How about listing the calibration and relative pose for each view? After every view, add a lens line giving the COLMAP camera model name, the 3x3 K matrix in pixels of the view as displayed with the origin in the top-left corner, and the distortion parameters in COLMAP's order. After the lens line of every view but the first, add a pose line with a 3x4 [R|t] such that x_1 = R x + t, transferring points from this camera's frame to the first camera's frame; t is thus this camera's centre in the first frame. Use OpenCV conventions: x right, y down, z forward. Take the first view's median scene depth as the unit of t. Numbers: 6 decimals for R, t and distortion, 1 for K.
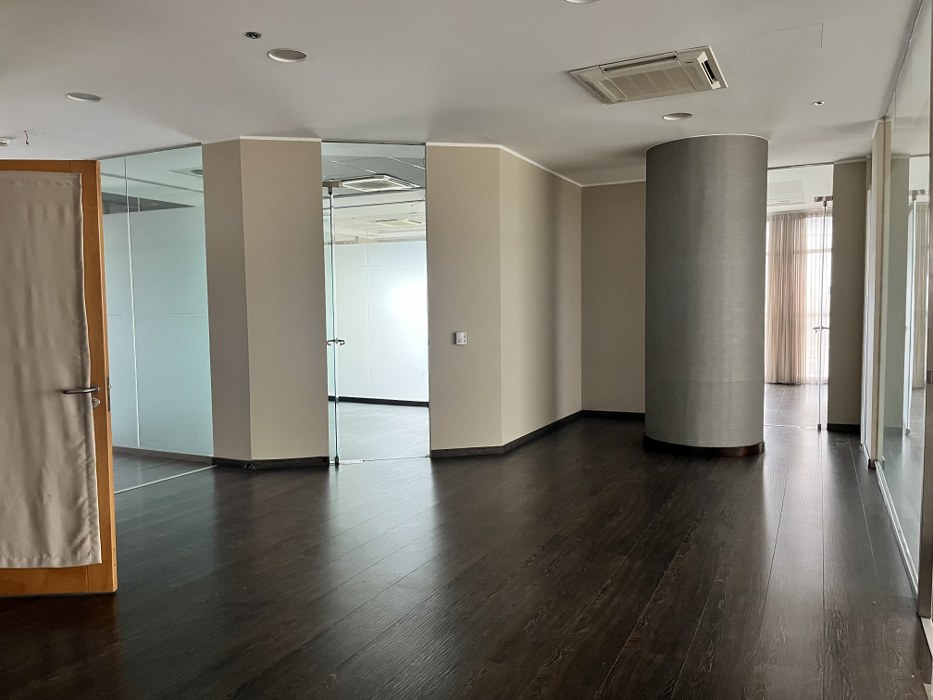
lens RADIAL K [[700.2, 0, 468.2], [0, 700.2, 346.9], [0, 0, 1]] dist [0.049240, -0.078497]
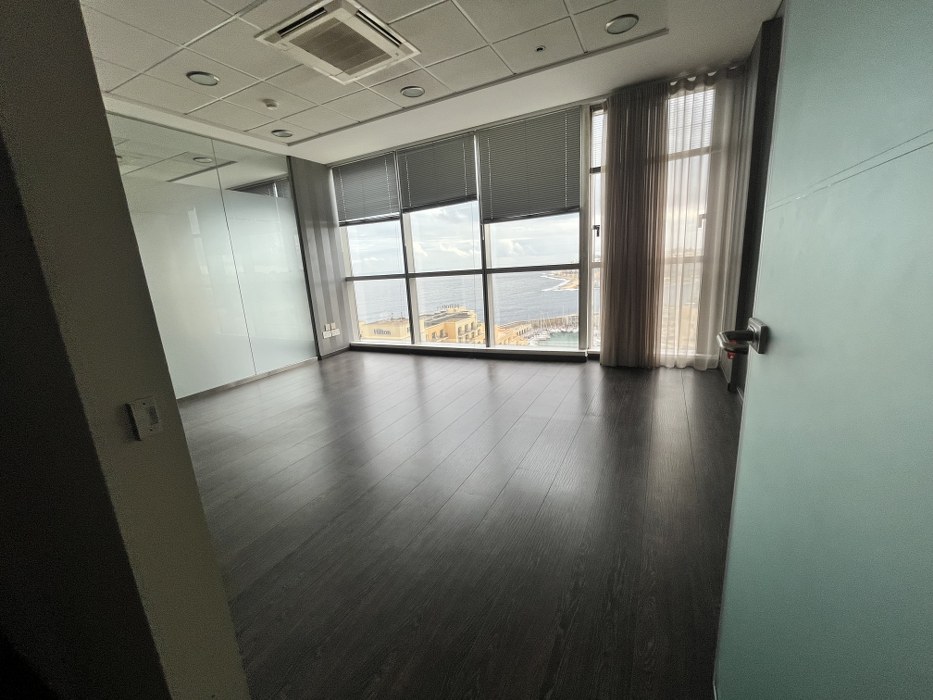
lens RADIAL K [[378.0, 0, 466.6], [0, 378.0, 349.9], [0, 0, 1]] dist [-0.001742, -0.000504]
pose [[0.998642, -0.048878, -0.018038, 0.301961], [0.051173, 0.985230, 0.163412, -0.031566], [0.009784, -0.164113, 0.986393, 0.644696]]
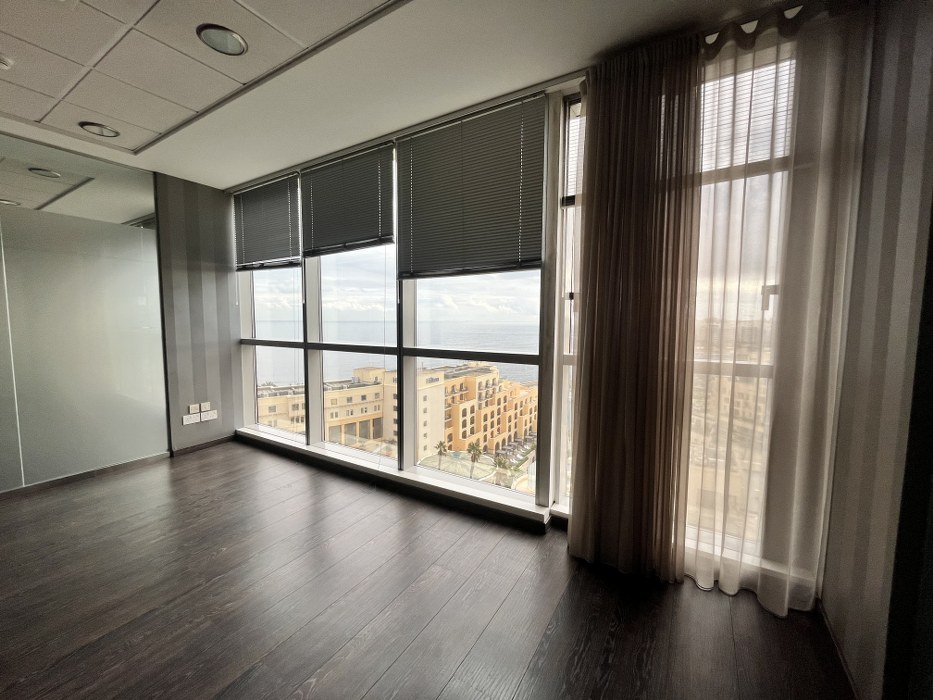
lens RADIAL K [[378.0, 0, 466.6], [0, 378.0, 349.9], [0, 0, 1]] dist [-0.001742, -0.000504]
pose [[0.995943, 0.024066, -0.086711, 0.389619], [-0.021905, 0.999427, 0.025785, -0.057290], [0.087282, -0.023781, 0.995900, 0.815753]]
